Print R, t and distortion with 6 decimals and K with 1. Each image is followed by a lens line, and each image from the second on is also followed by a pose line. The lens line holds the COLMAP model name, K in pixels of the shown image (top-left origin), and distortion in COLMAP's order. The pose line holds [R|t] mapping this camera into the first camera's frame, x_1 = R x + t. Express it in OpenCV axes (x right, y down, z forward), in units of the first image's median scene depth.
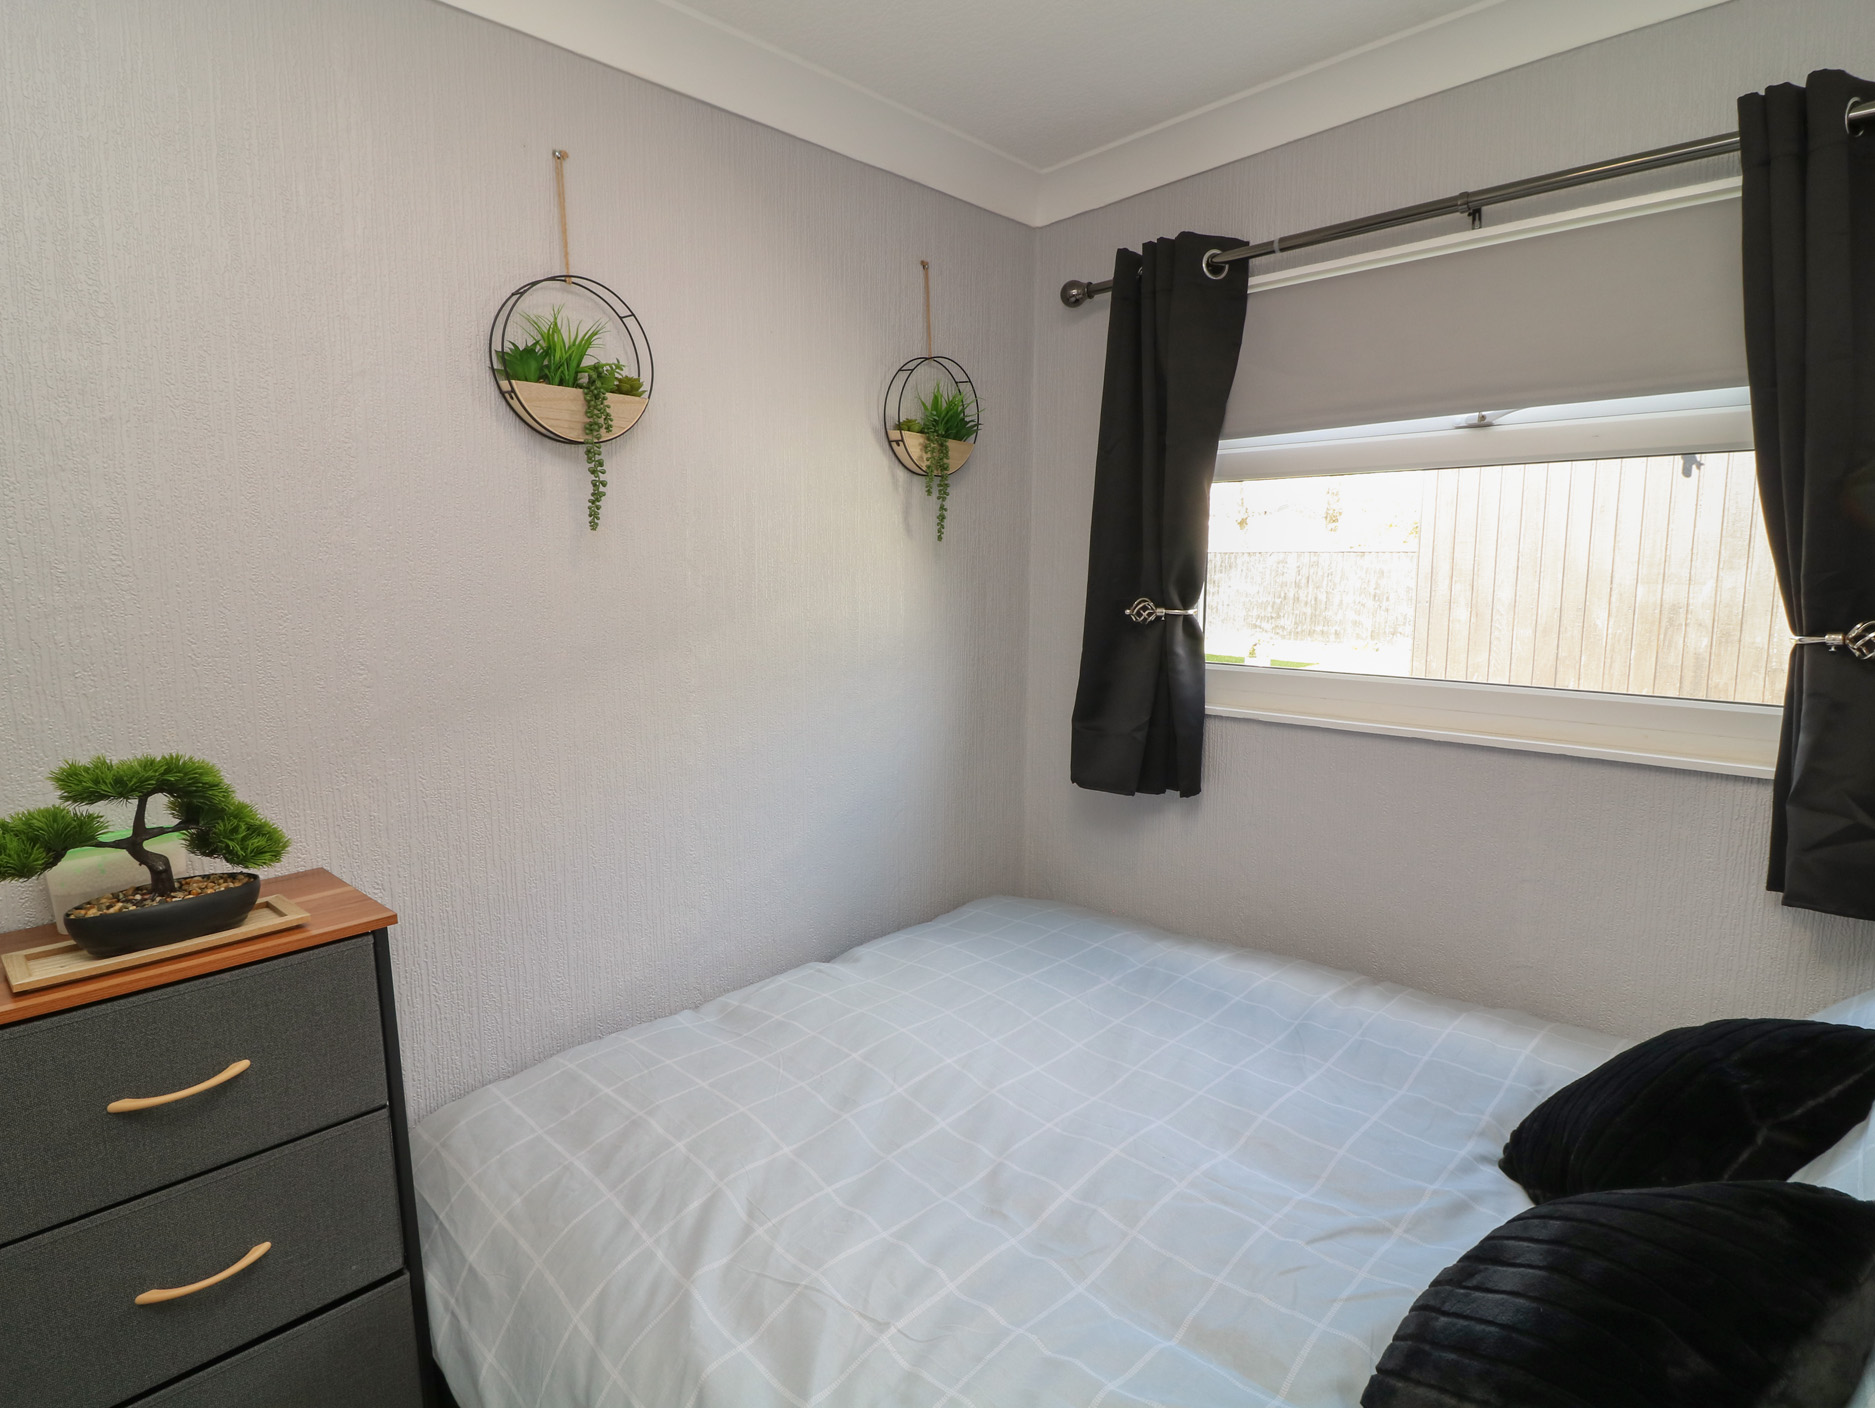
lens RADIAL K [[973.2, 0, 935.2], [0, 973.2, 679.8], [0, 0, 1]] dist [0.005081, -0.015606]
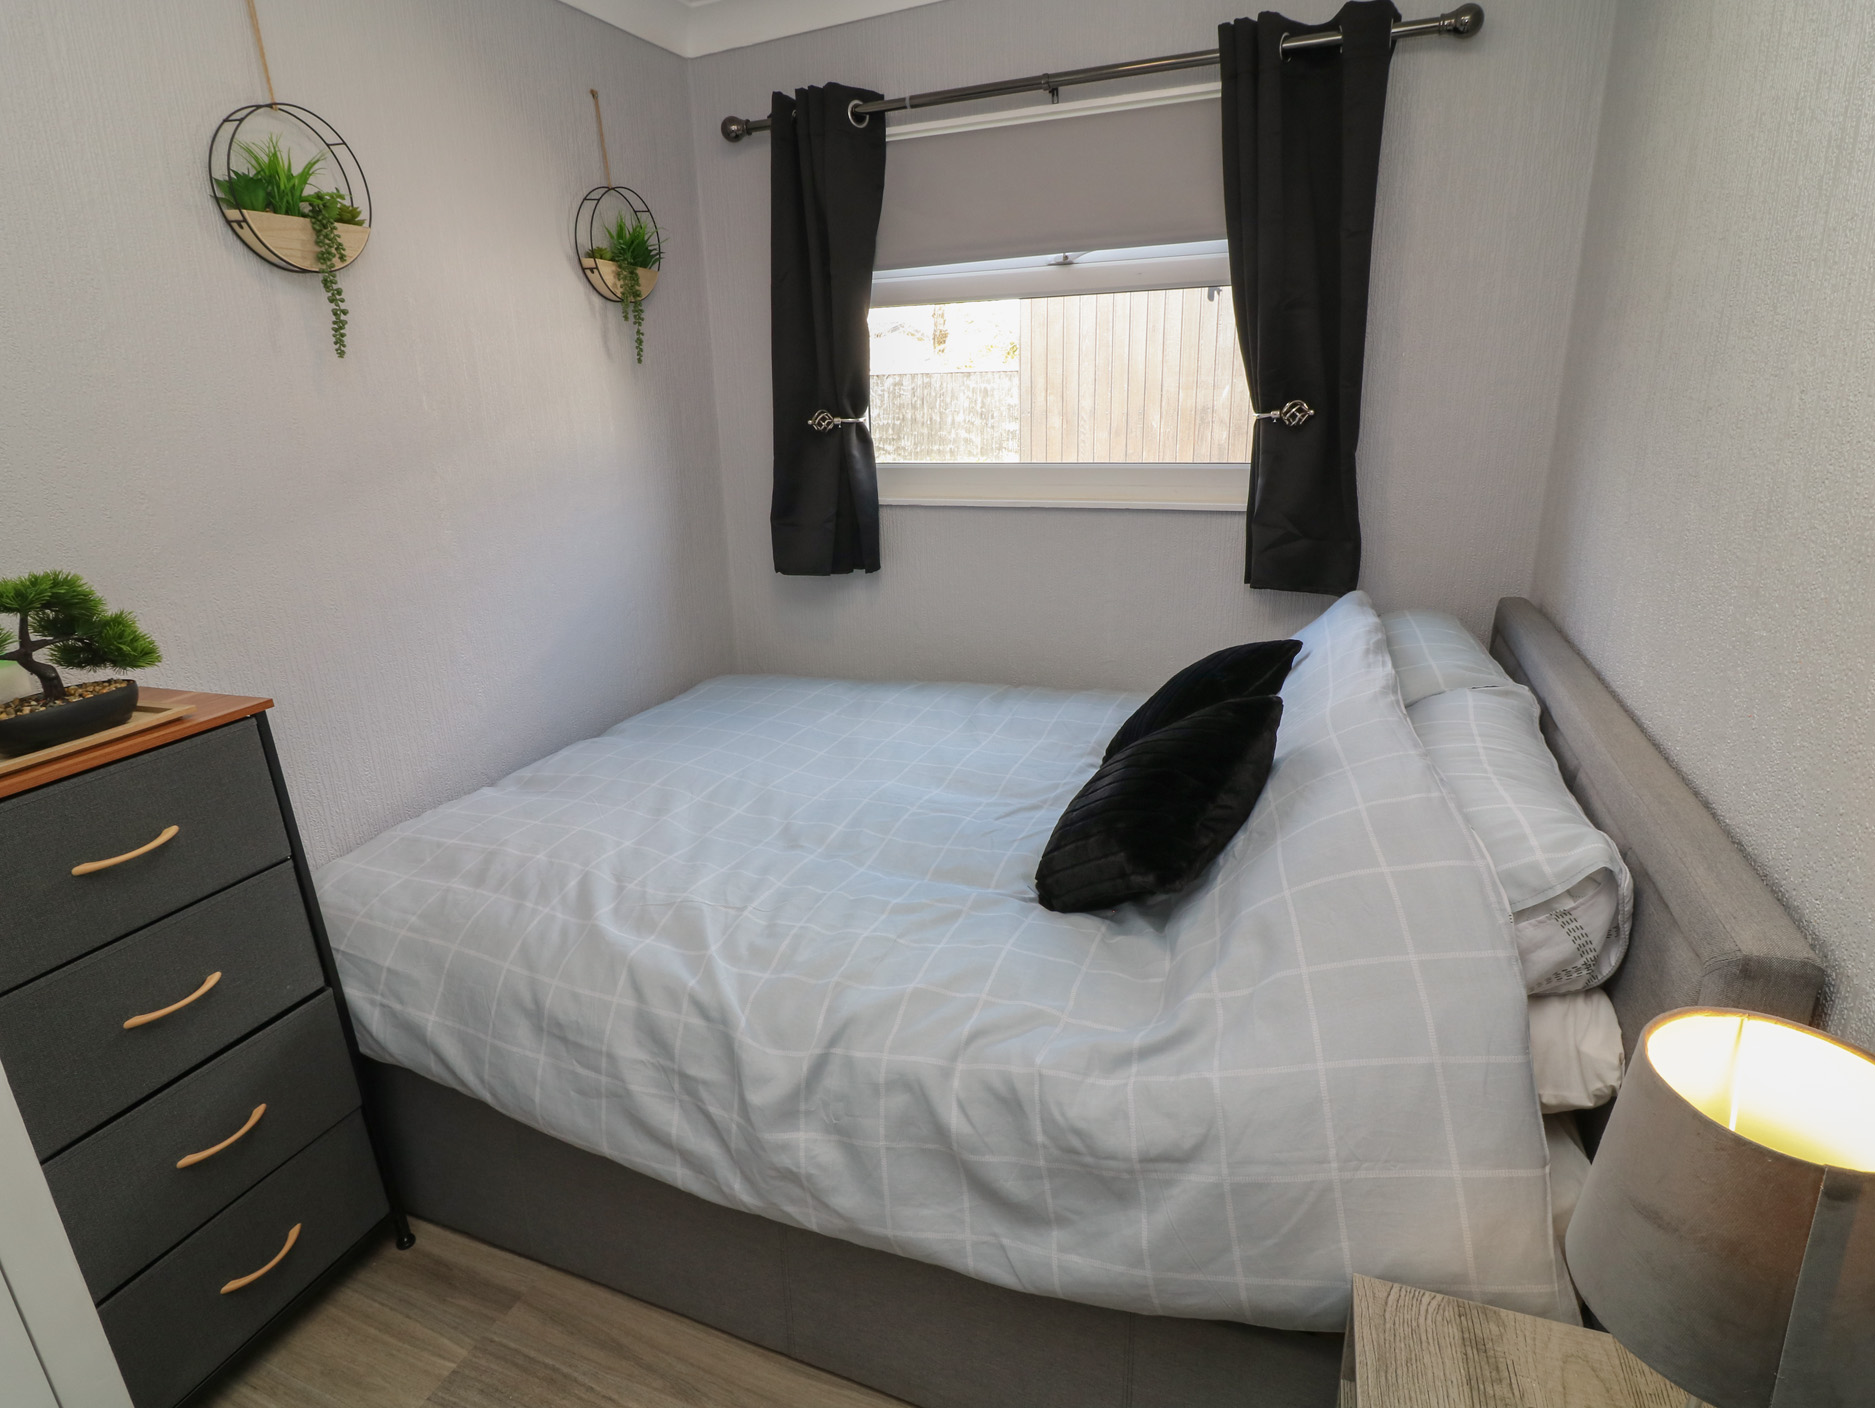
lens RADIAL K [[973.2, 0, 935.2], [0, 973.2, 679.8], [0, 0, 1]] dist [0.005081, -0.015606]
pose [[0.928279, -0.133485, 0.347101, -0.164236], [0.073217, 0.980692, 0.181336, 0.049096], [-0.364605, -0.142917, 0.920129, -0.279430]]
